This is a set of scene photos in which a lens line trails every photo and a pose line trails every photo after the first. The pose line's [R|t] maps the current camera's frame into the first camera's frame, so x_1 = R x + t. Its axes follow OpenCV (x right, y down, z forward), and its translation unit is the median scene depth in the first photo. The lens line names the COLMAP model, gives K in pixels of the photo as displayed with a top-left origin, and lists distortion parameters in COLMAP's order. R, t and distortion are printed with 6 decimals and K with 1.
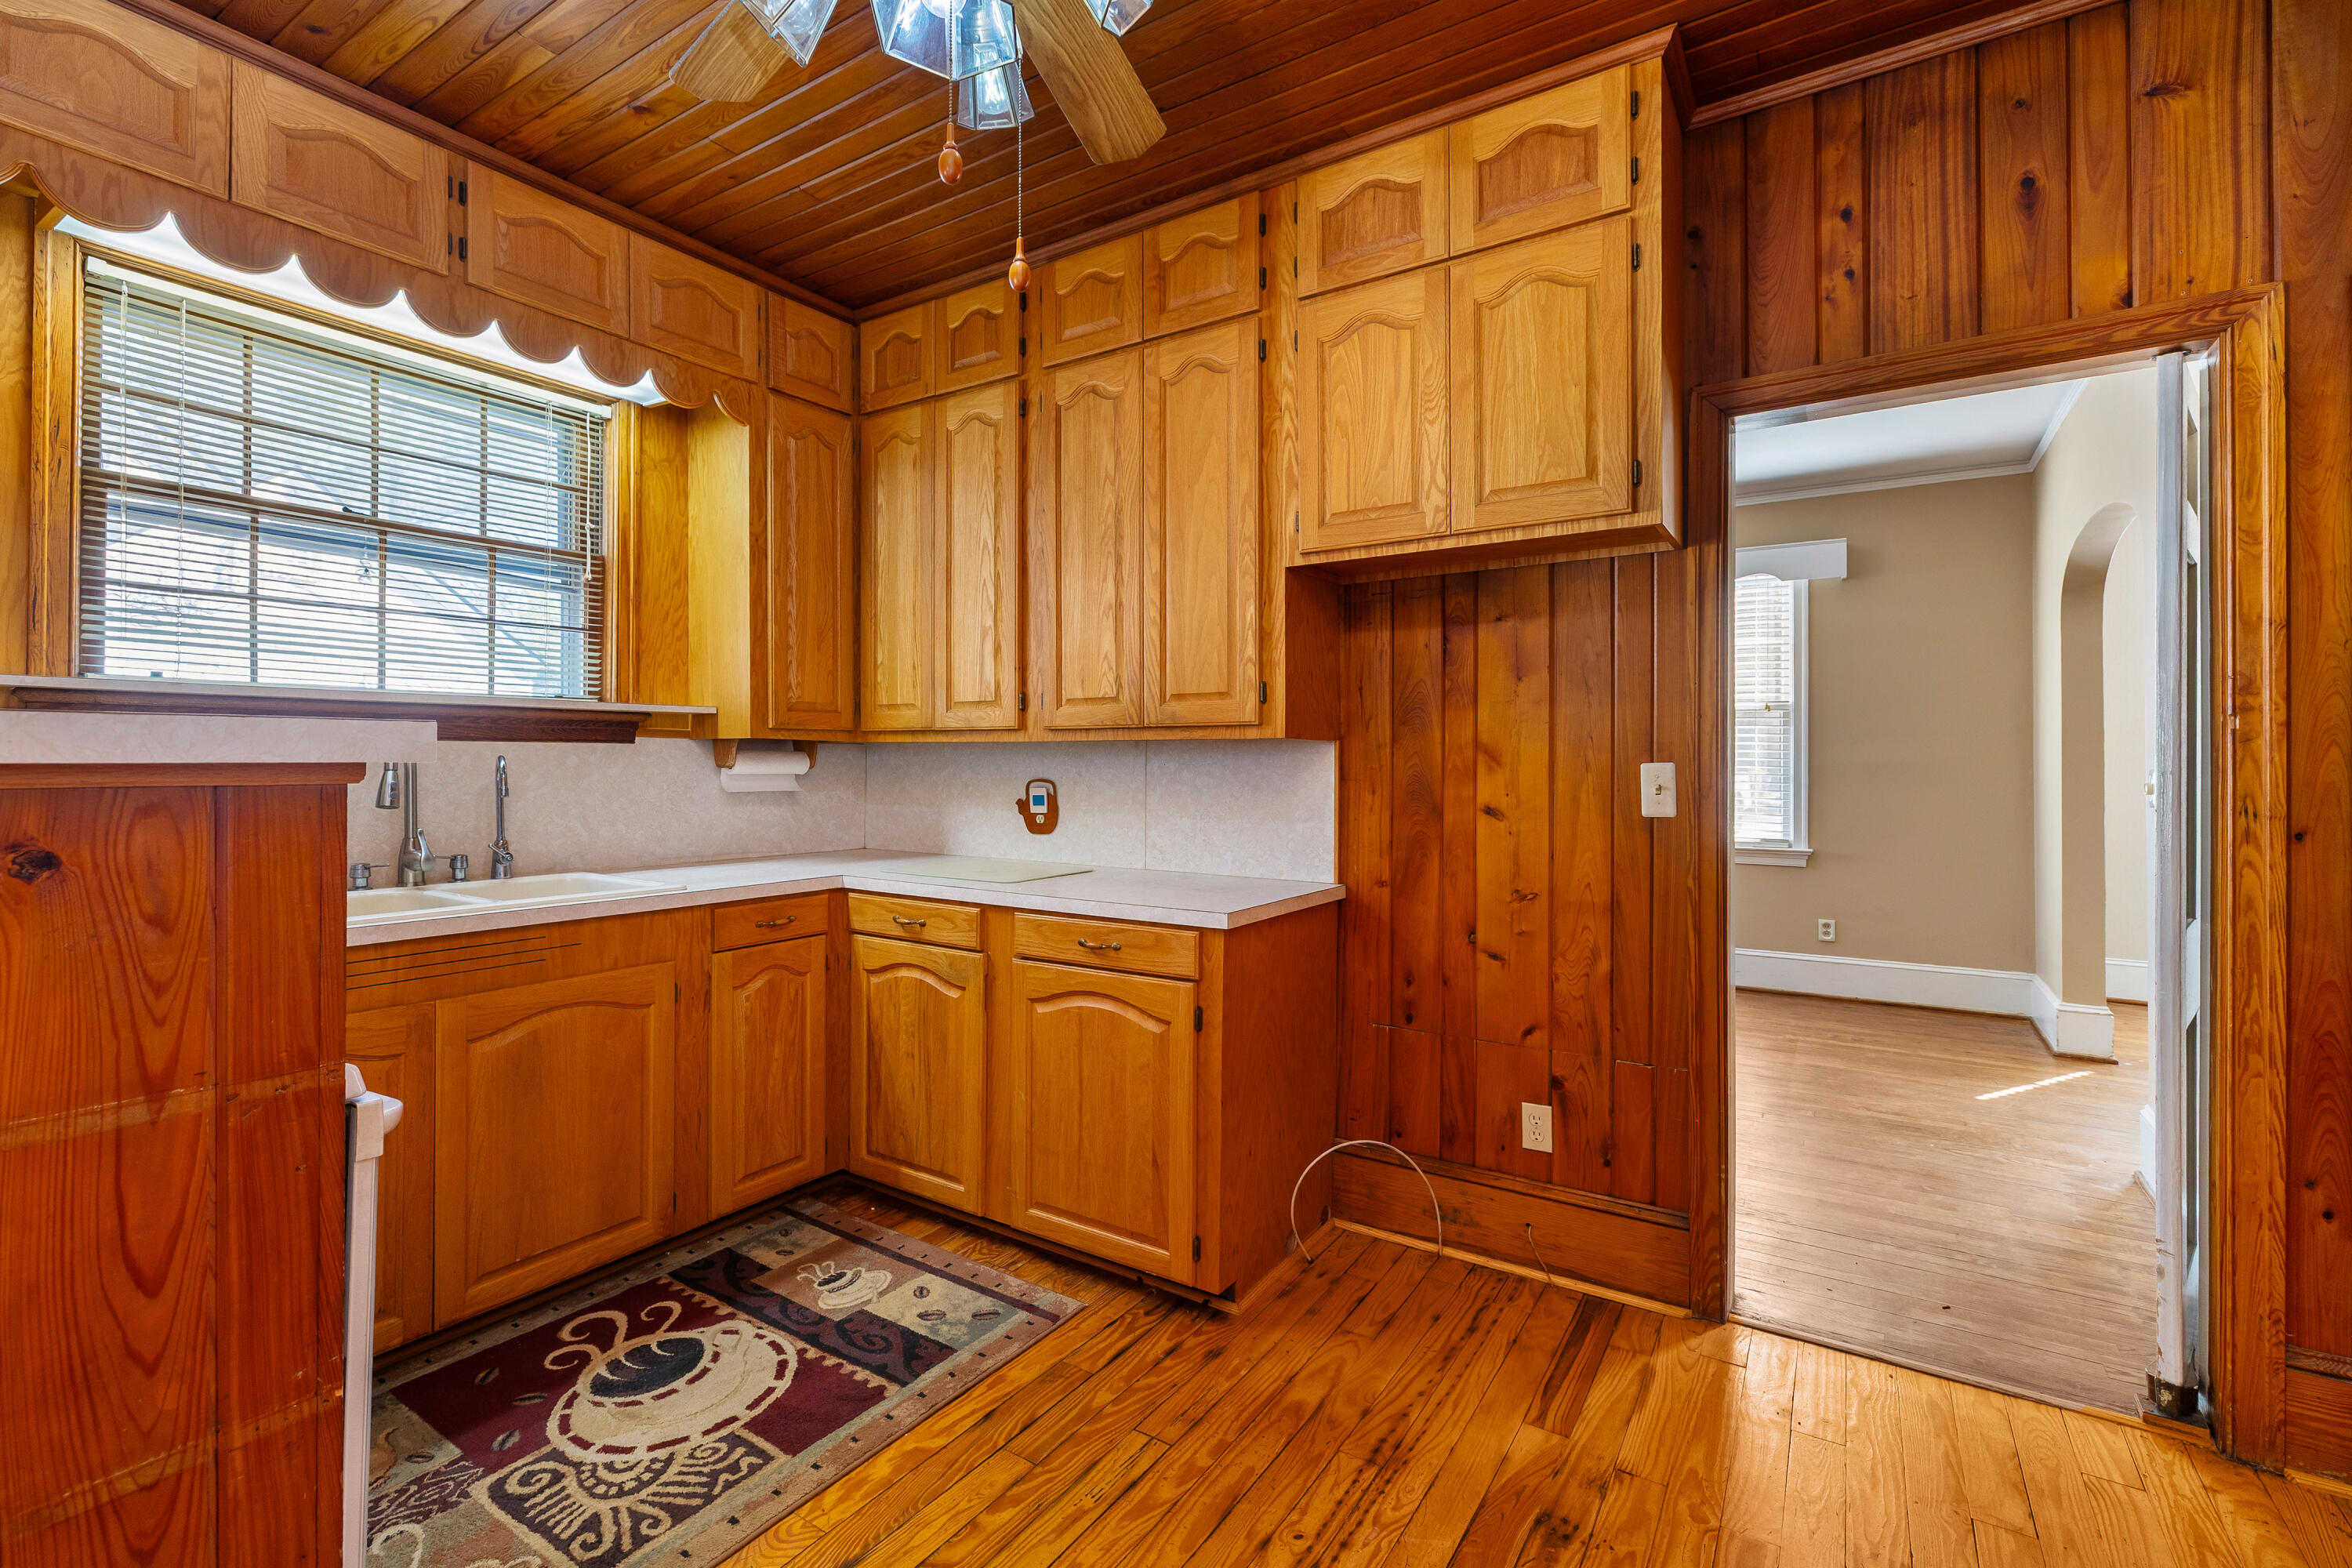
lens RADIAL K [[940.4, 0, 1170.7], [0, 940.4, 762.6], [0, 0, 1]] dist [0.000263, 0.000063]
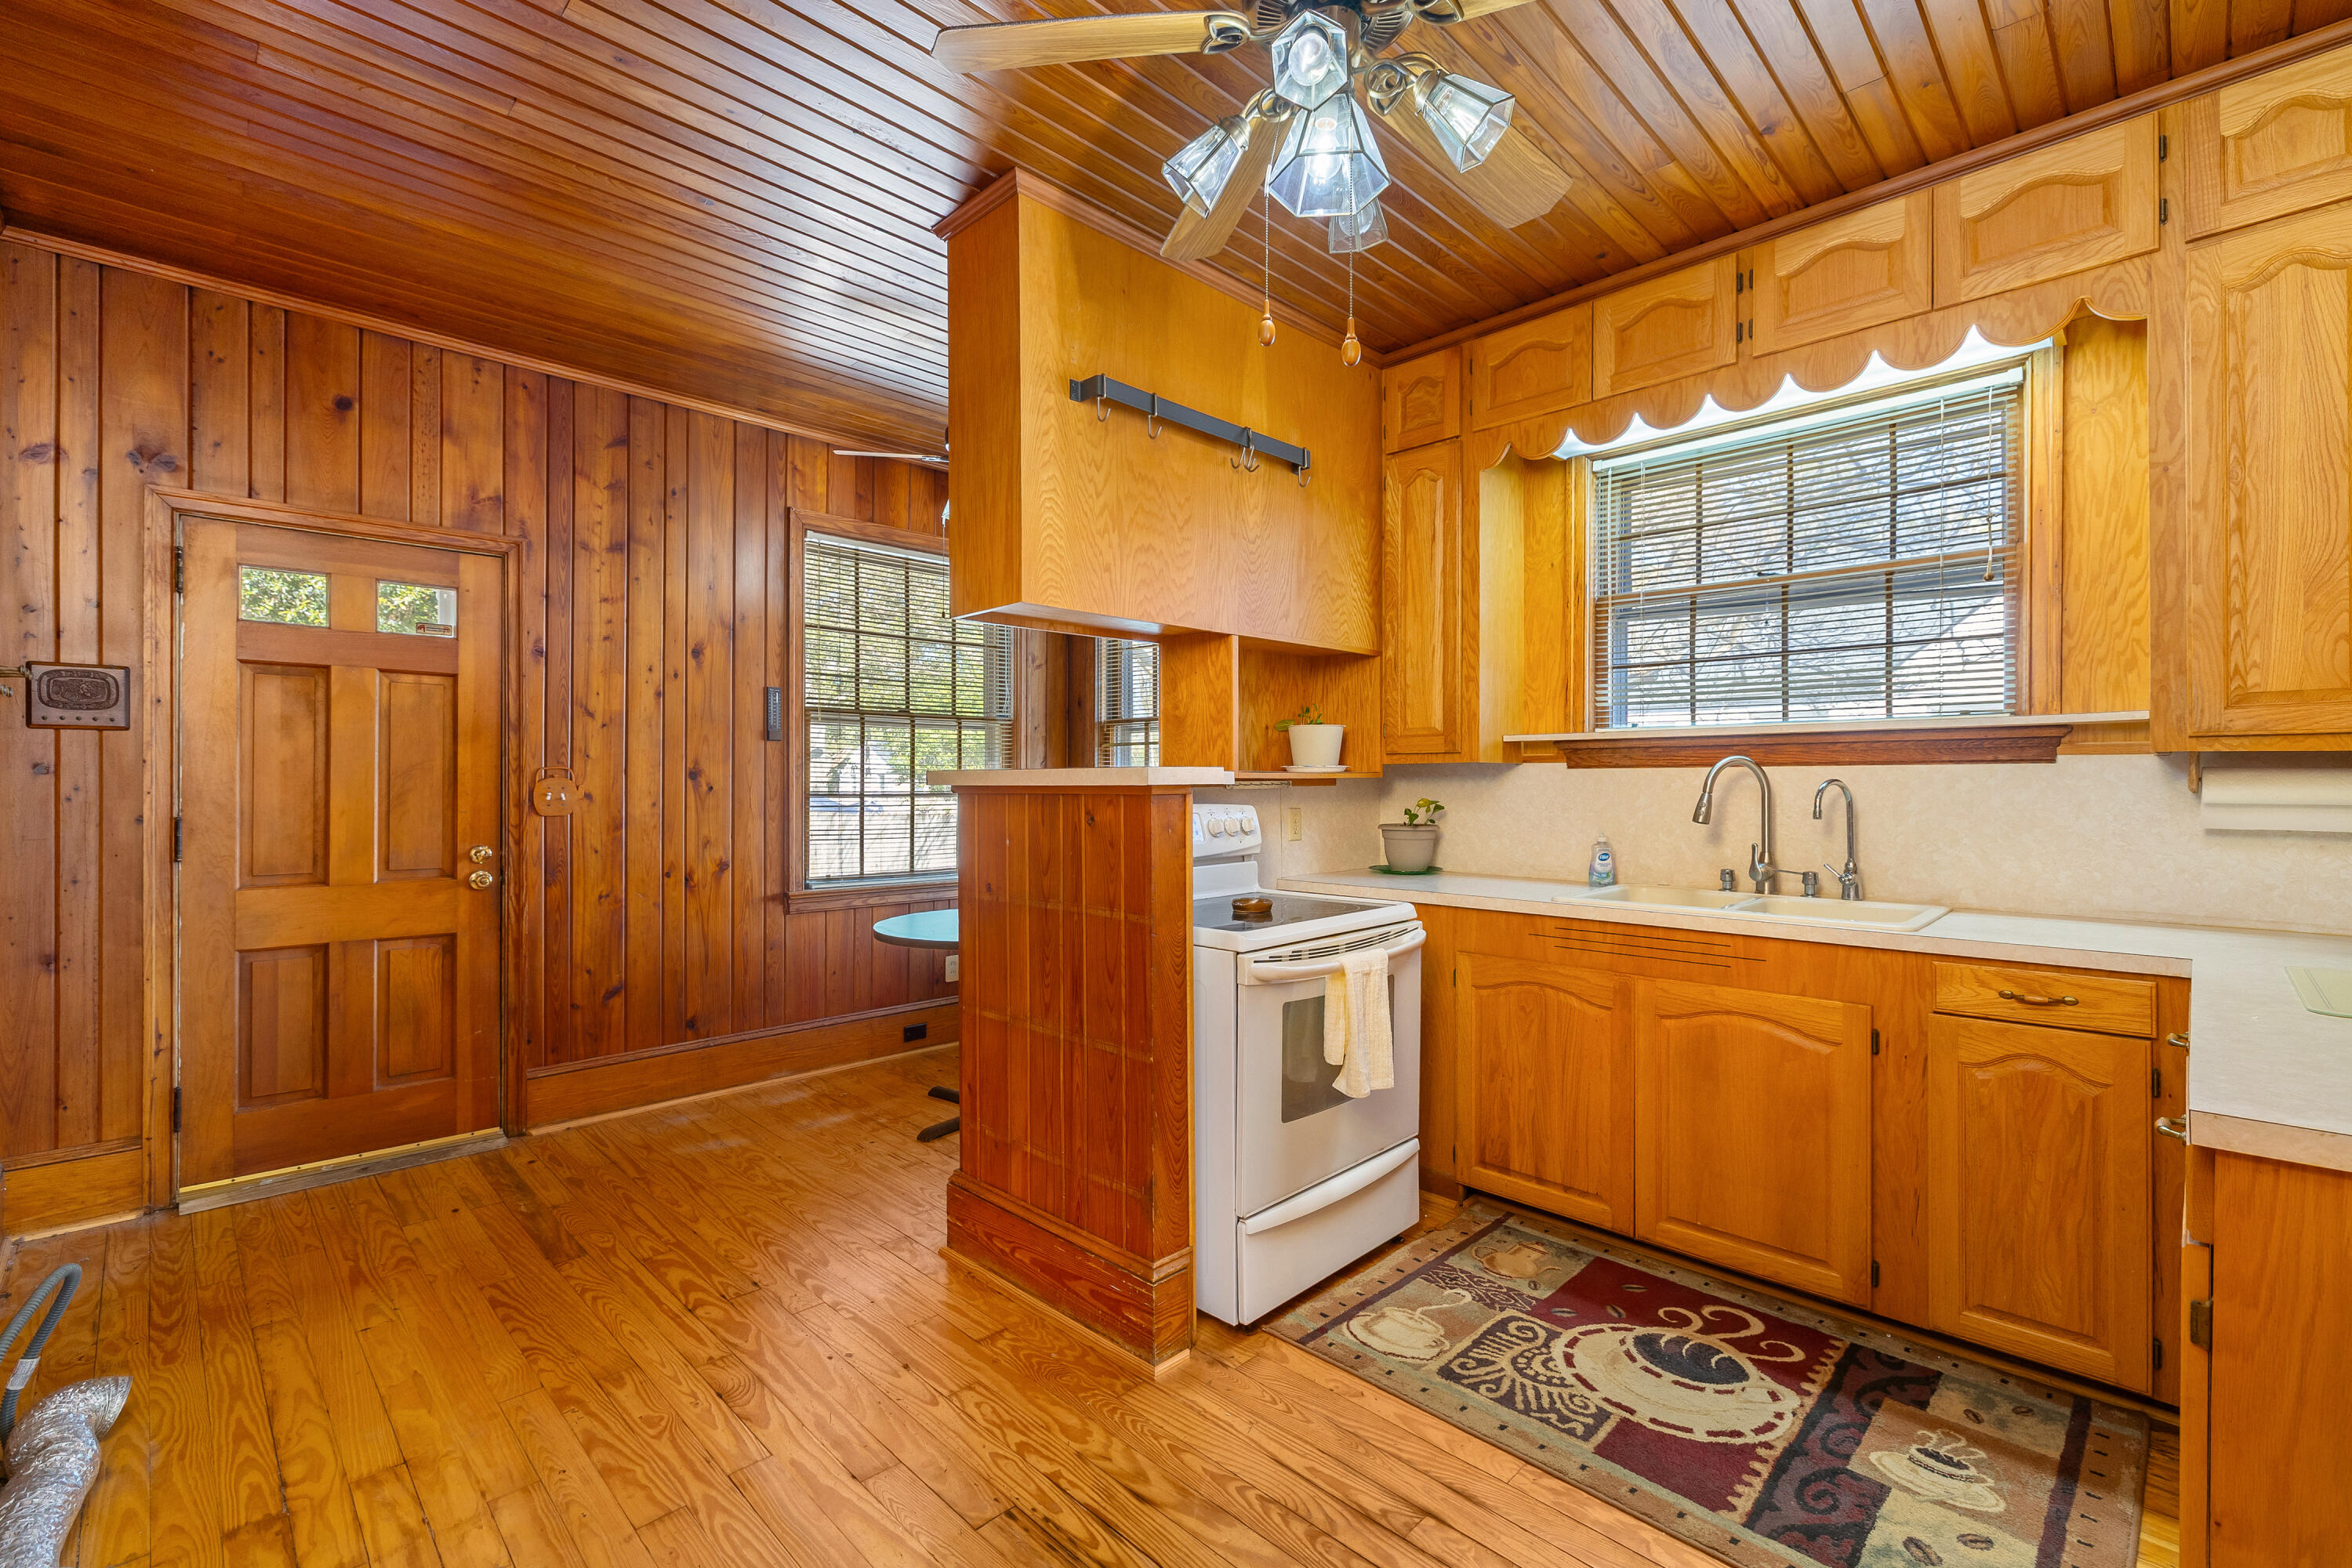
lens RADIAL K [[1006.2, 0, 1176.0], [0, 1006.2, 784.0], [0, 0, 1]] dist [0.000191, -0.000447]
pose [[-0.147486, -0.003972, -0.989056, 0.599468], [-0.001035, 0.999992, -0.003862, 0.003214], [0.989064, 0.000454, -0.147489, 0.552450]]
